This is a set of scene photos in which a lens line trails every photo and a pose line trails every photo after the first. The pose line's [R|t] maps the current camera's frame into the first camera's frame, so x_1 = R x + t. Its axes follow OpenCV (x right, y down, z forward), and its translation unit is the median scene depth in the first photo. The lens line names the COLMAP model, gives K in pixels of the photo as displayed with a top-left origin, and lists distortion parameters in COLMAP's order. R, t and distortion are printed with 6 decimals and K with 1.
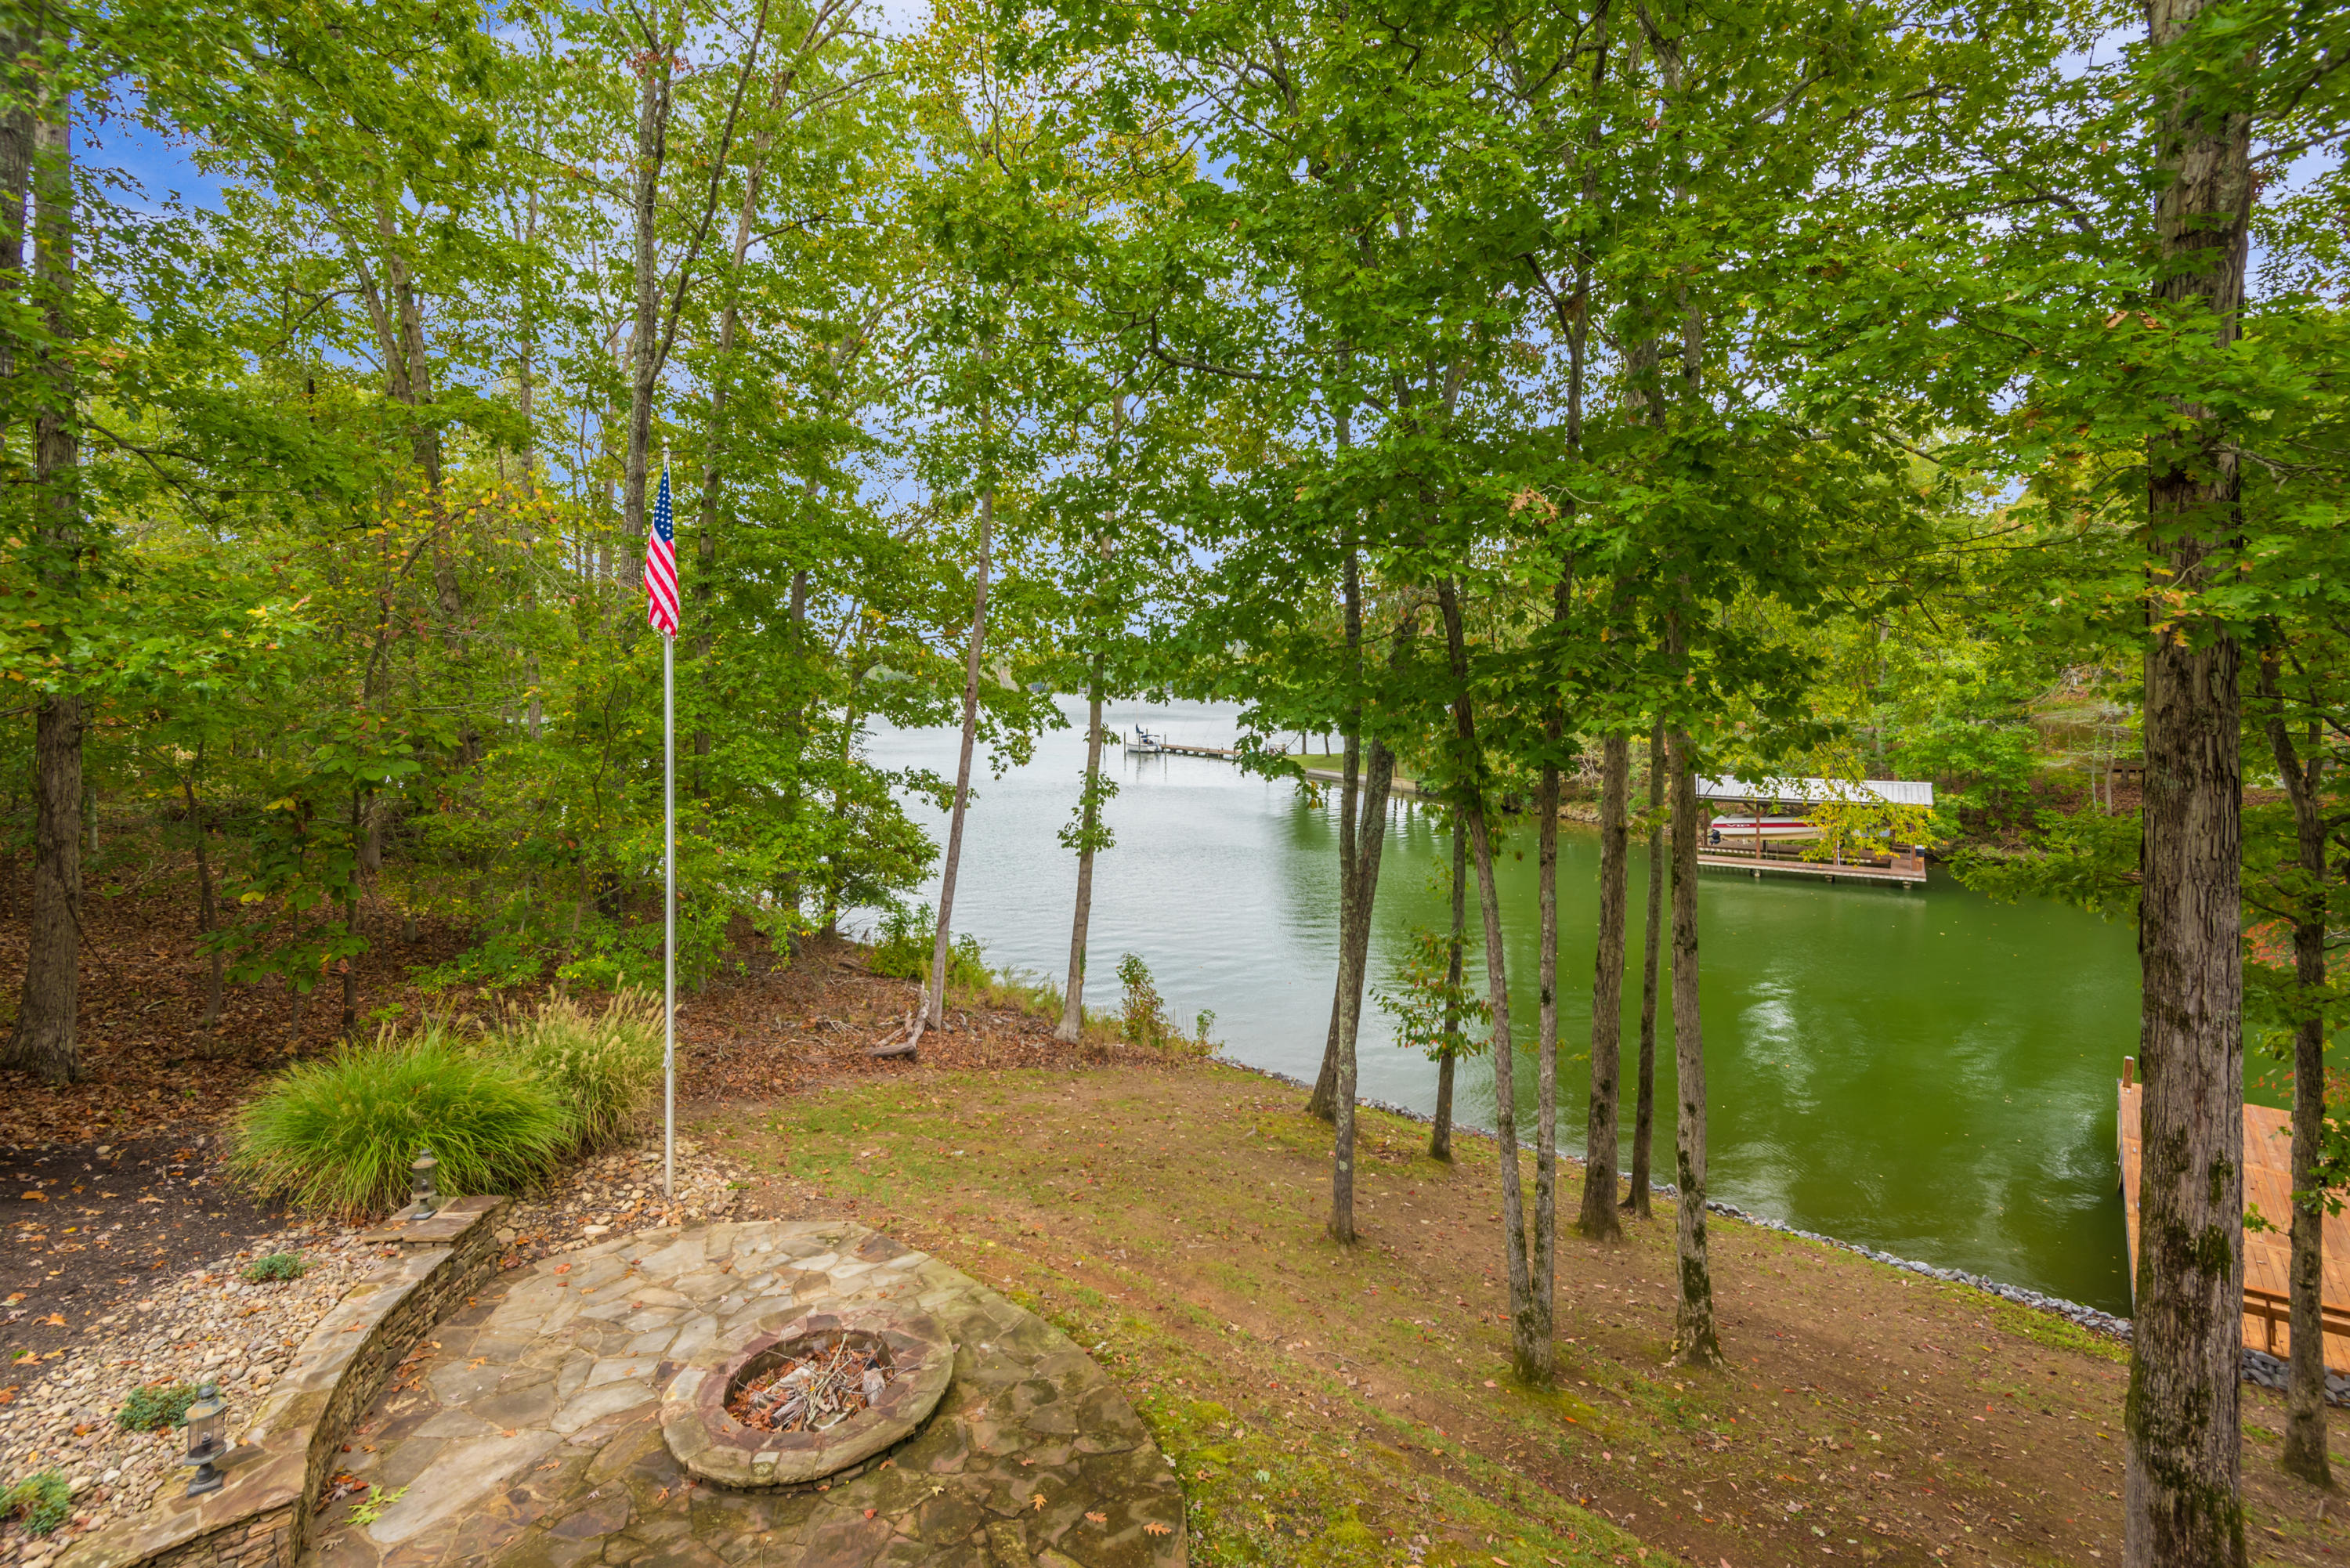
lens RADIAL K [[1073.6, 0, 1179.6], [0, 1073.6, 784.2], [0, 0, 1]] dist [-0.009171, -0.001032]
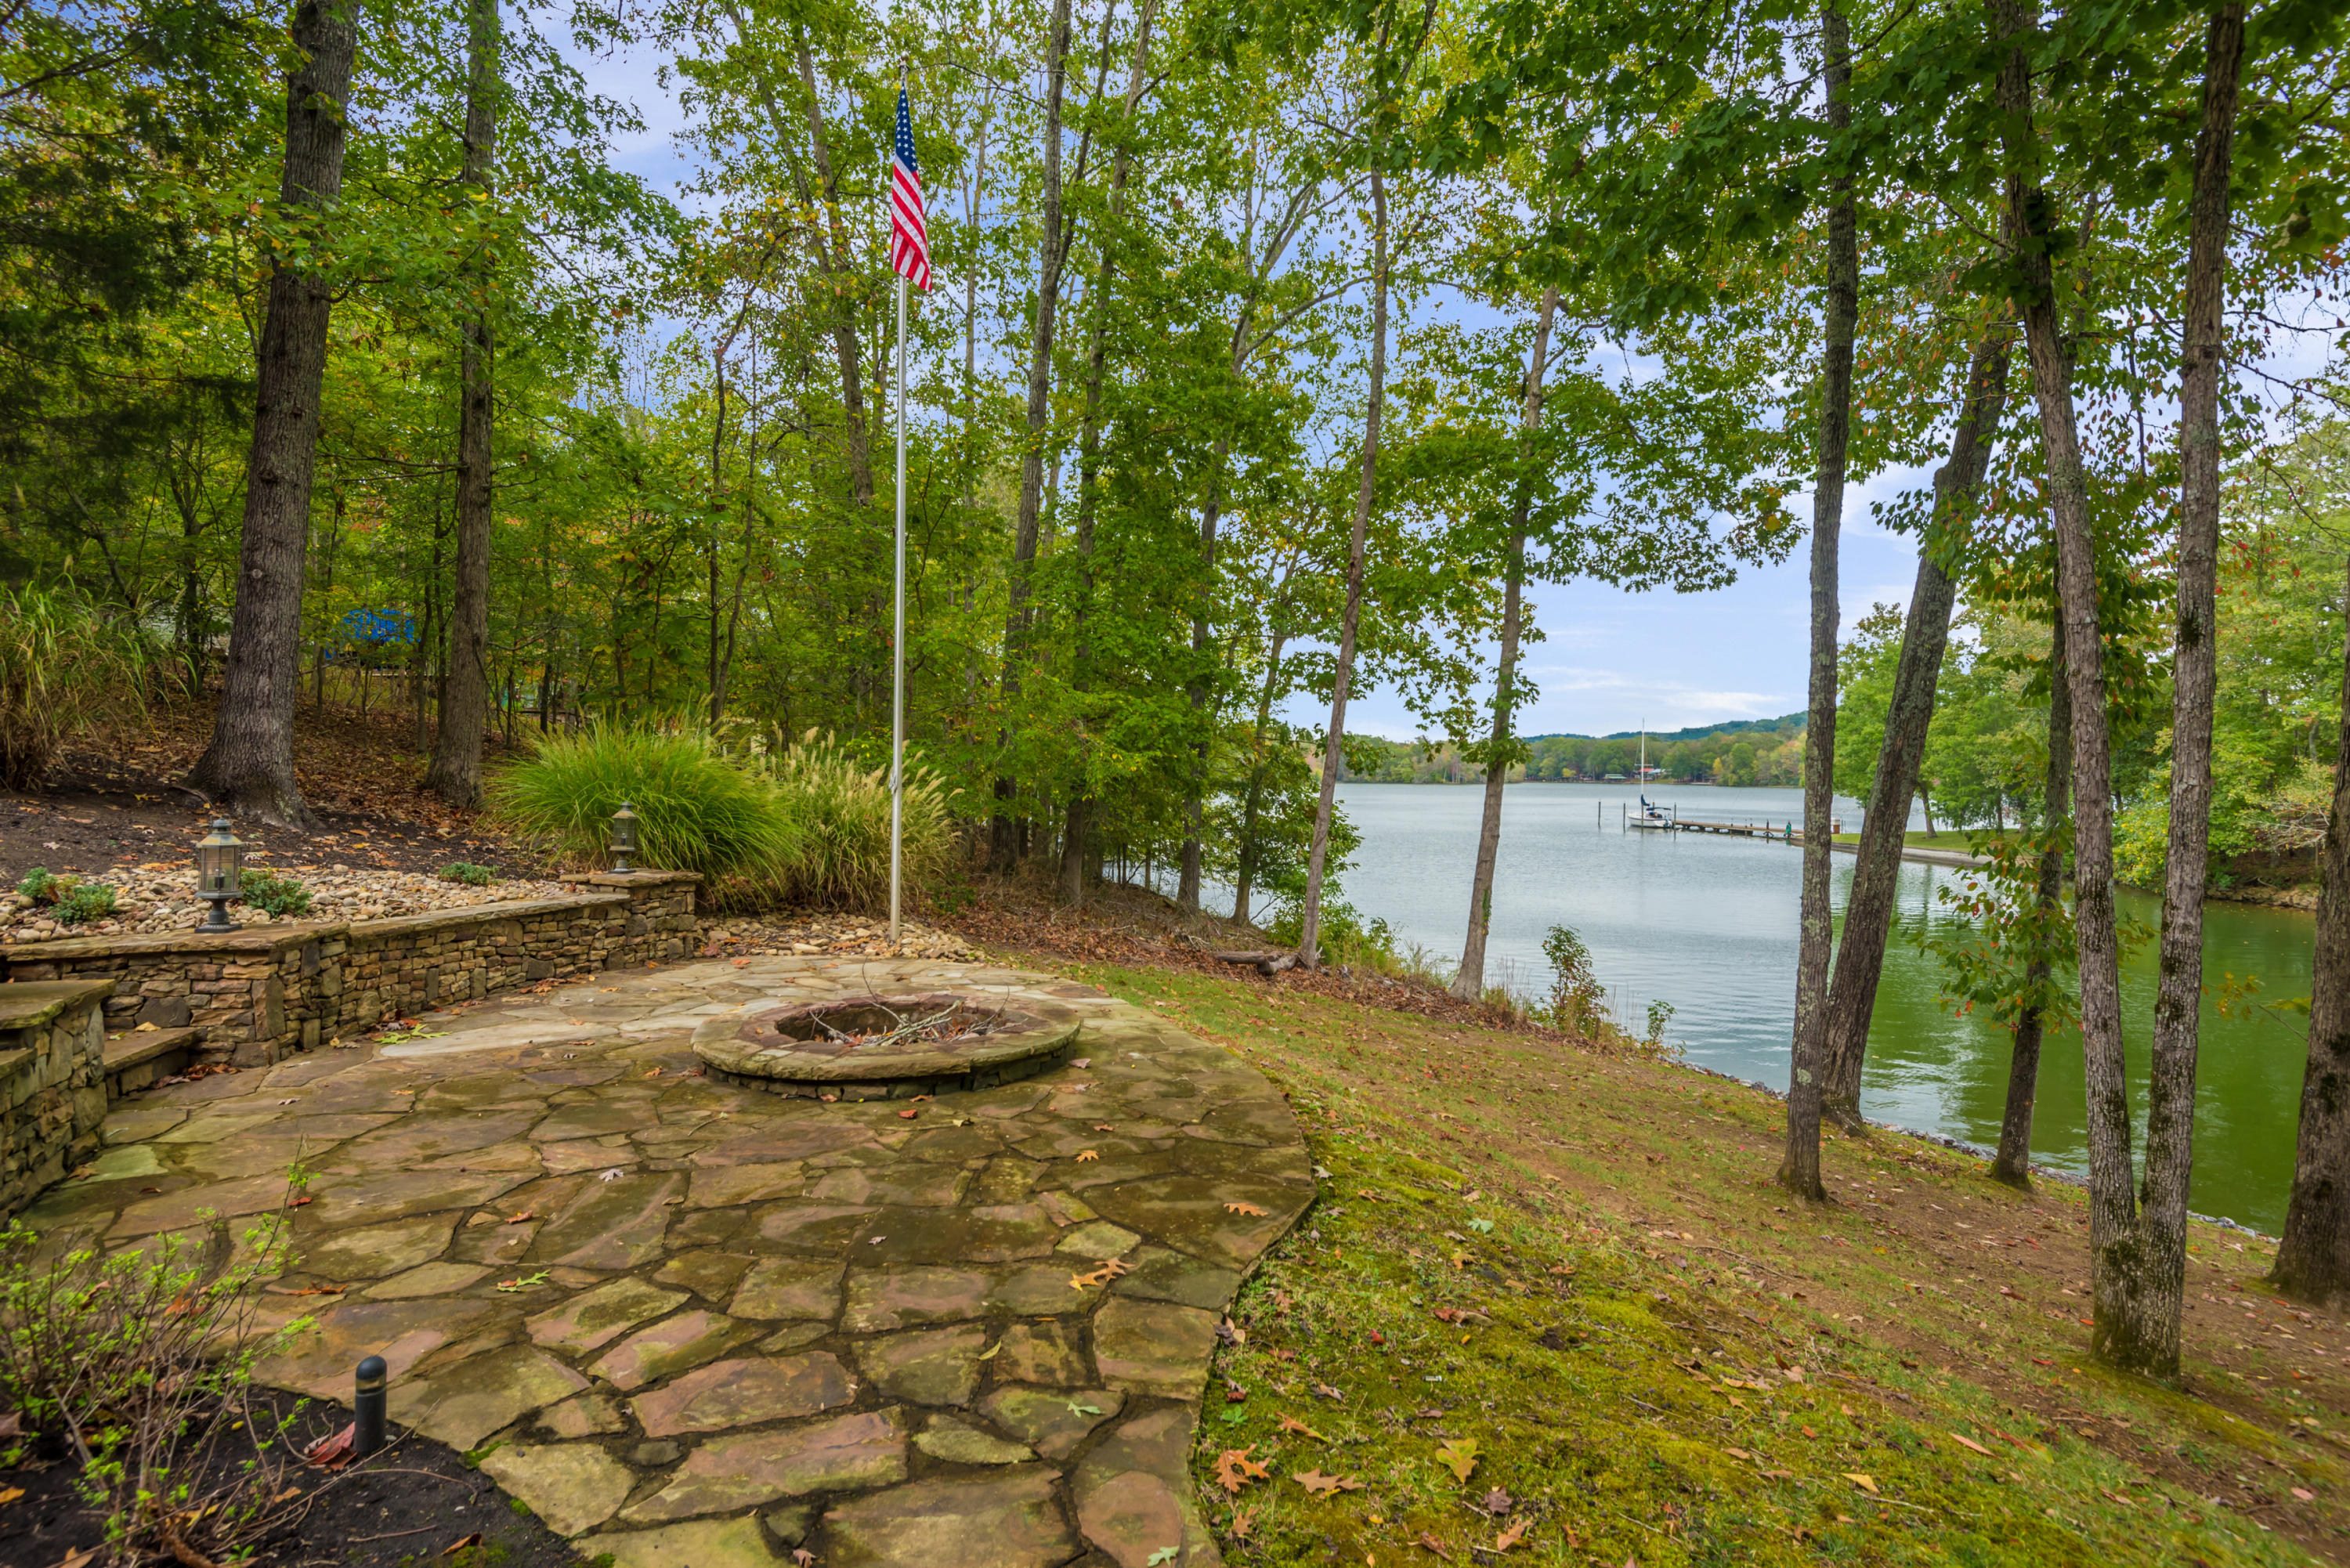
lens RADIAL K [[1149.1, 0, 1174.4], [0, 1149.1, 787.4], [0, 0, 1]] dist [0.002481, -0.000429]
pose [[0.907341, 0.020327, -0.419903, 0.067856], [-0.053523, 0.996288, -0.067425, 0.176310], [0.416973, 0.083652, 0.905061, 0.139370]]
